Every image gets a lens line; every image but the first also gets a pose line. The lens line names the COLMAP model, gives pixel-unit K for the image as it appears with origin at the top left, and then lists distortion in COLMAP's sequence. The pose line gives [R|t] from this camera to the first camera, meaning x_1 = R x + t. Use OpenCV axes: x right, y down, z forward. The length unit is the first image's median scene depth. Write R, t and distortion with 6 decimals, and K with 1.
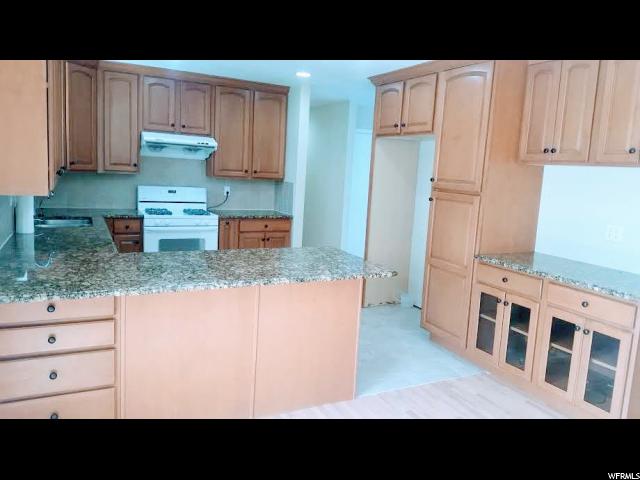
lens RADIAL K [[460.4, 0, 320.2], [0, 460.4, 224.7], [0, 0, 1]] dist [0.081565, -0.145379]
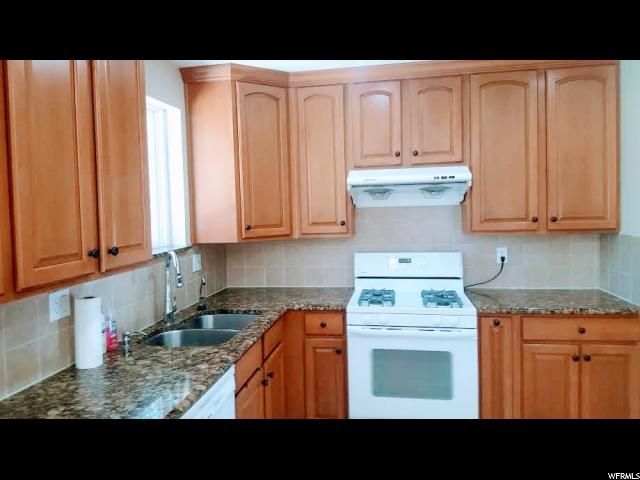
lens RADIAL K [[460.4, 0, 320.2], [0, 460.4, 224.7], [0, 0, 1]] dist [0.081565, -0.145379]
pose [[0.798024, -0.053954, -0.600205, -0.038580], [0.000313, 0.996021, -0.089119, -0.066085], [0.602625, 0.070931, 0.794866, 0.451757]]
